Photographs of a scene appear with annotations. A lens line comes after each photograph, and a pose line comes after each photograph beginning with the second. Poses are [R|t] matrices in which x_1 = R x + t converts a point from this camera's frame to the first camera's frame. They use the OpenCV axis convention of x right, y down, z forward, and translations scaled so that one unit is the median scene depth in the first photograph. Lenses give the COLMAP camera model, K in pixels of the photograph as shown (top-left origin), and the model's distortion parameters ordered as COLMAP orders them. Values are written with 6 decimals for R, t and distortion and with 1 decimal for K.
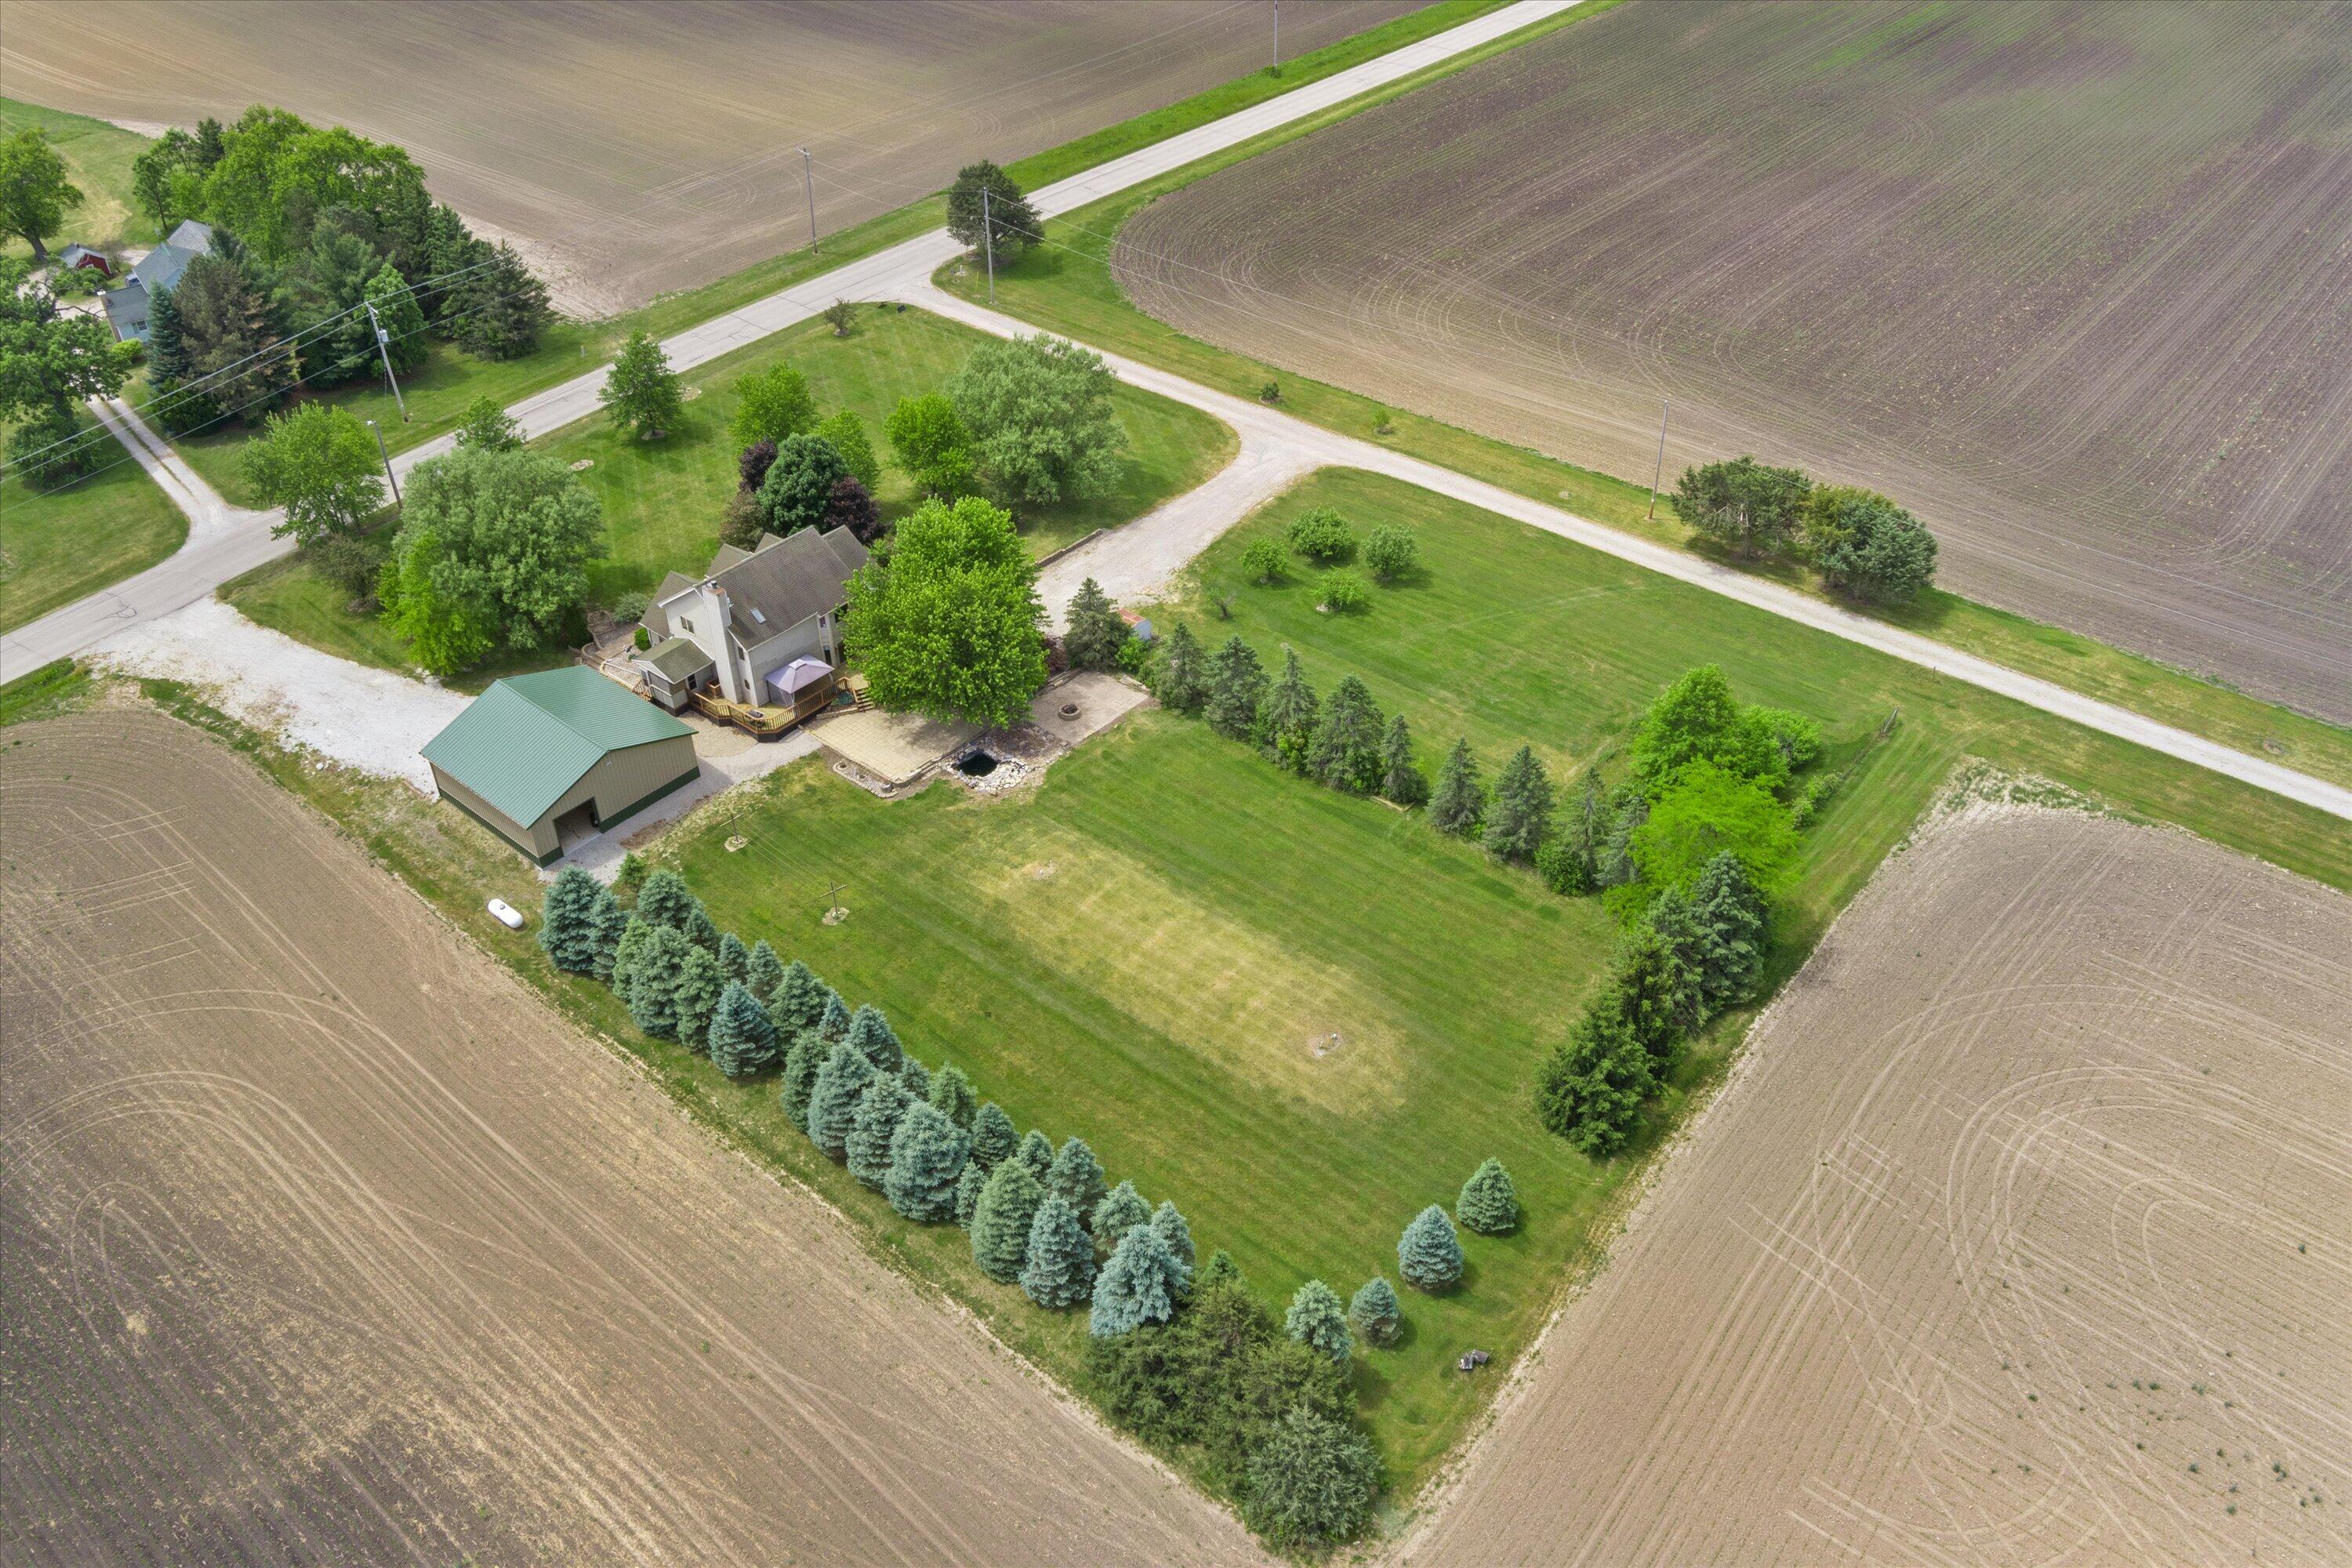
lens RADIAL K [[1887.4, 0, 1172.6], [0, 1887.4, 784.1], [0, 0, 1]] dist [-0.080721, 0.031128]
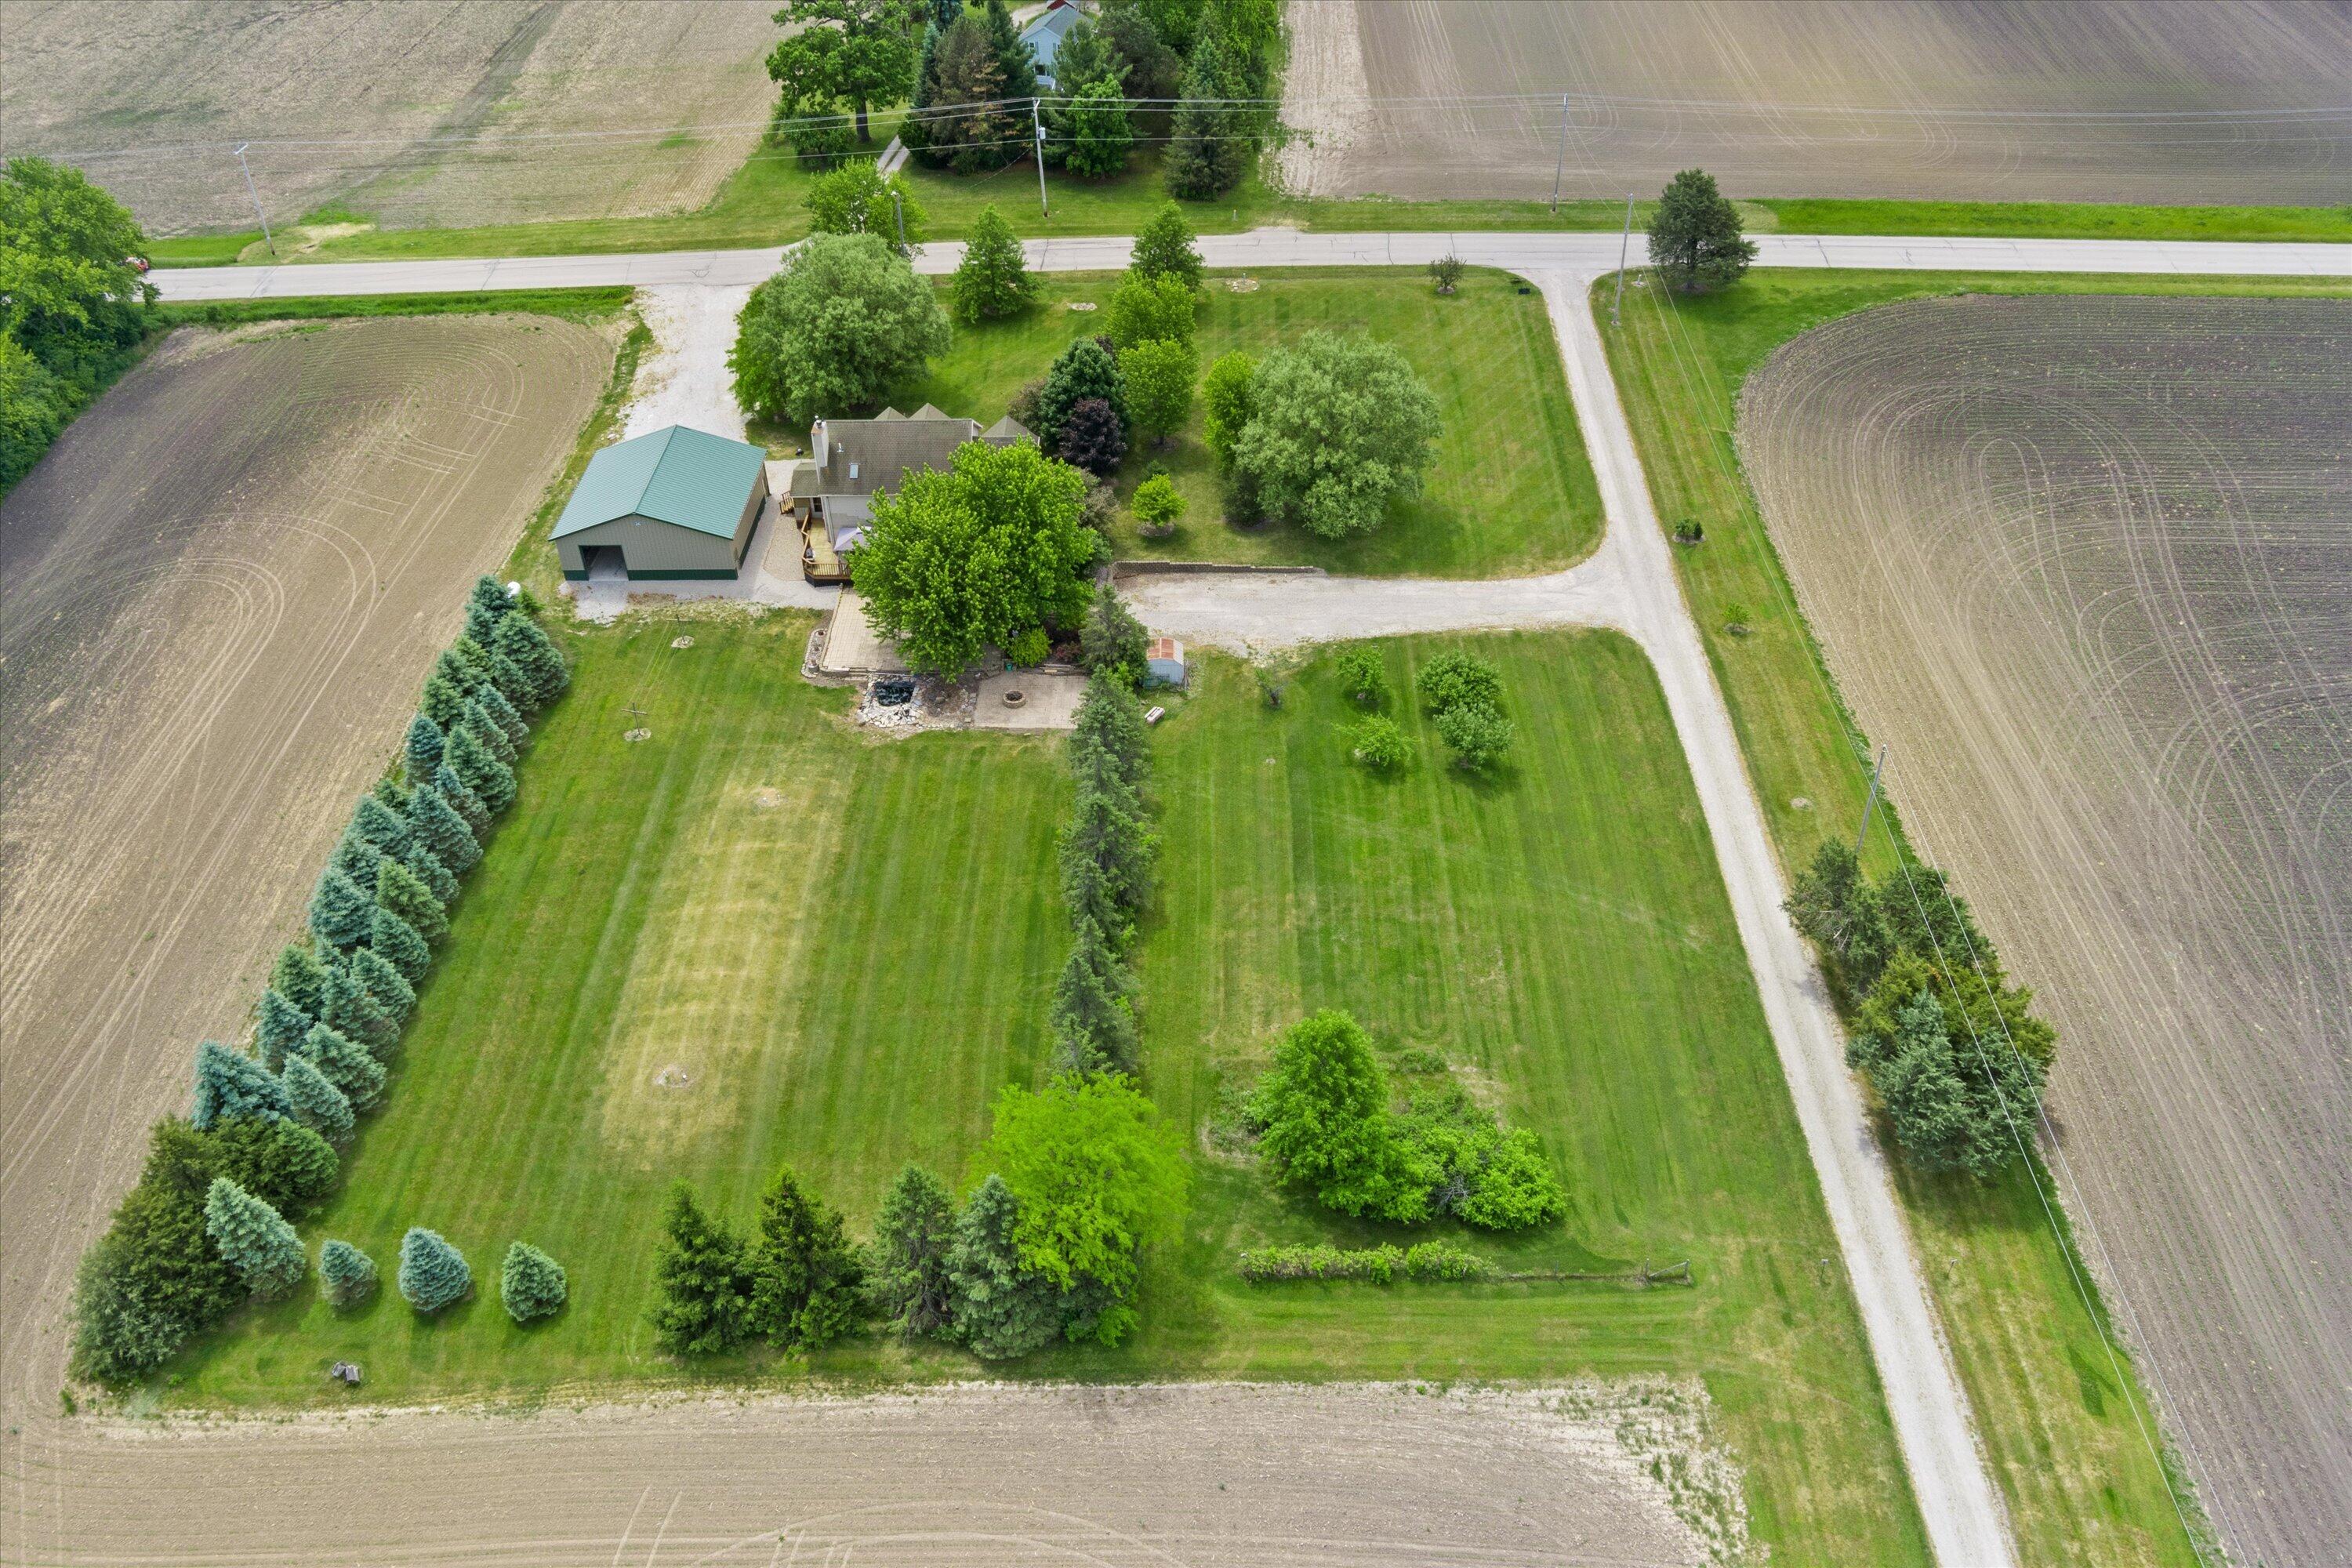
lens RADIAL K [[1887.4, 0, 1172.6], [0, 1887.4, 784.1], [0, 0, 1]] dist [-0.080721, 0.031128]
pose [[0.630839, 0.499128, -0.594066, 0.586743], [-0.463851, 0.856354, 0.226936, -0.256837], [0.622001, 0.132398, 0.771742, 0.334514]]
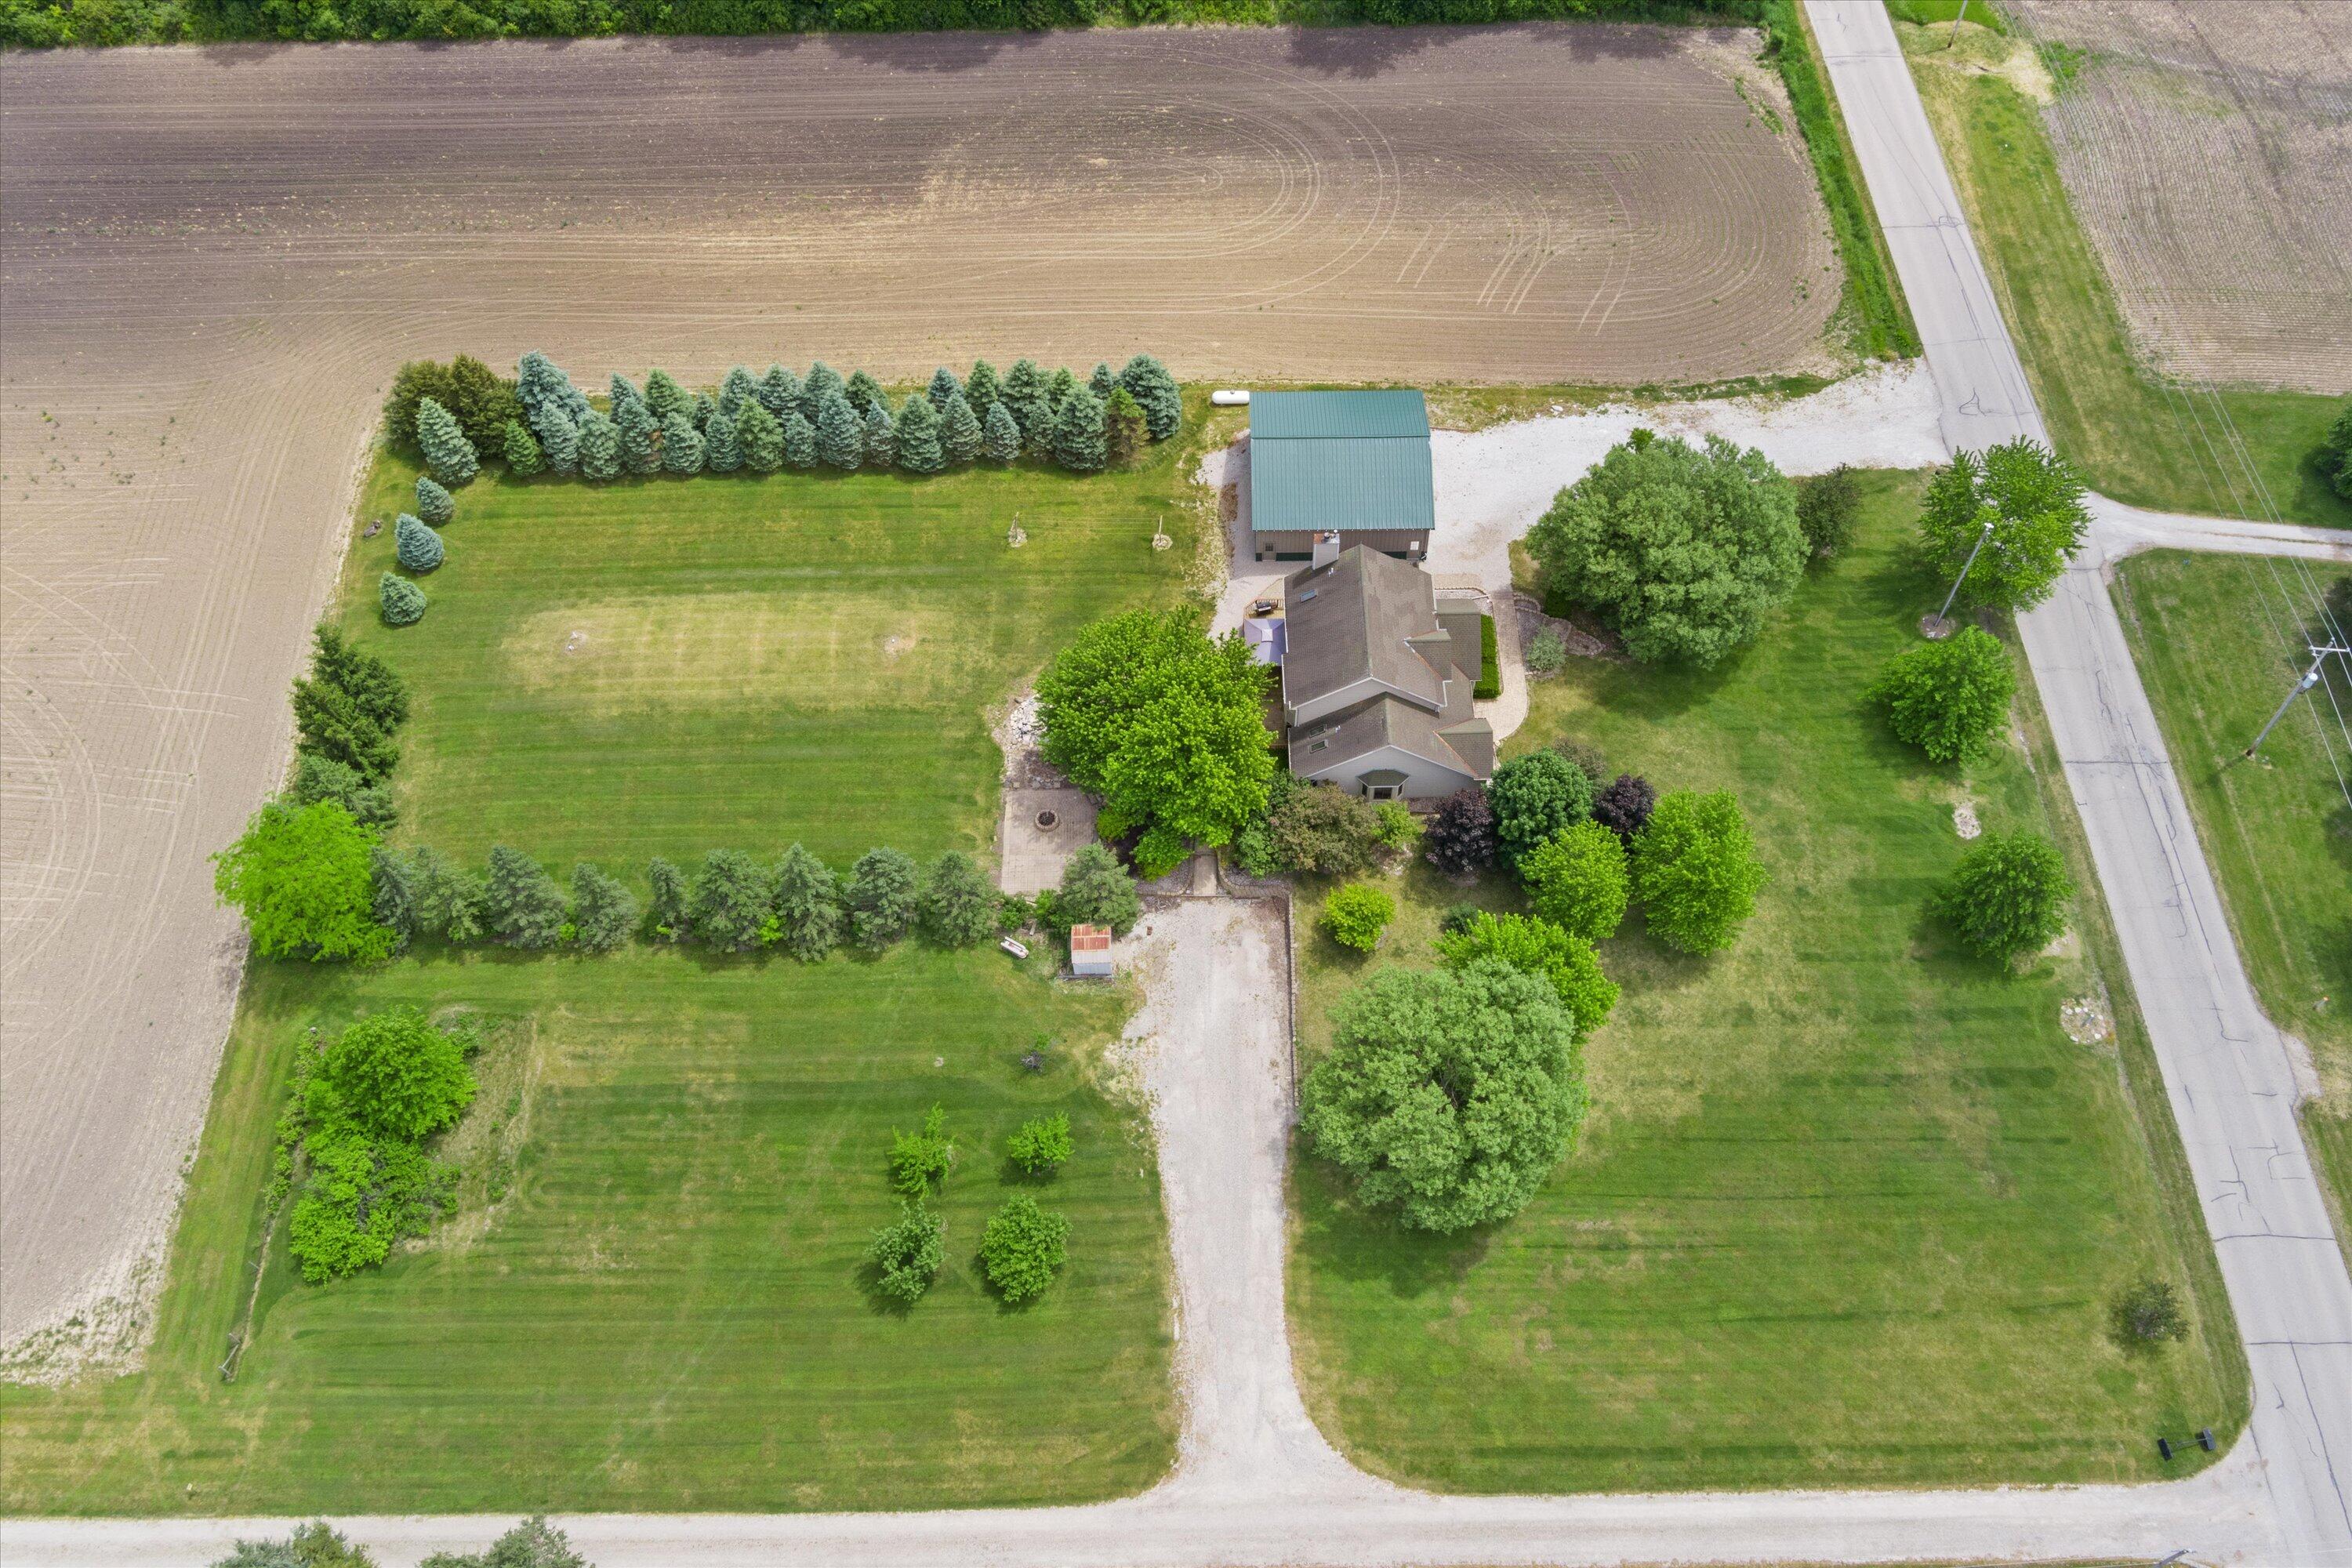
lens RADIAL K [[1877.8, 0, 1167.3], [0, 1877.8, 787.8], [0, 0, 1]] dist [-0.083671, 0.043397]
pose [[-0.759428, 0.563738, -0.324760, 0.193712], [-0.363026, 0.047054, 0.930590, -0.934148], [0.539890, 0.824613, 0.168917, 0.879569]]
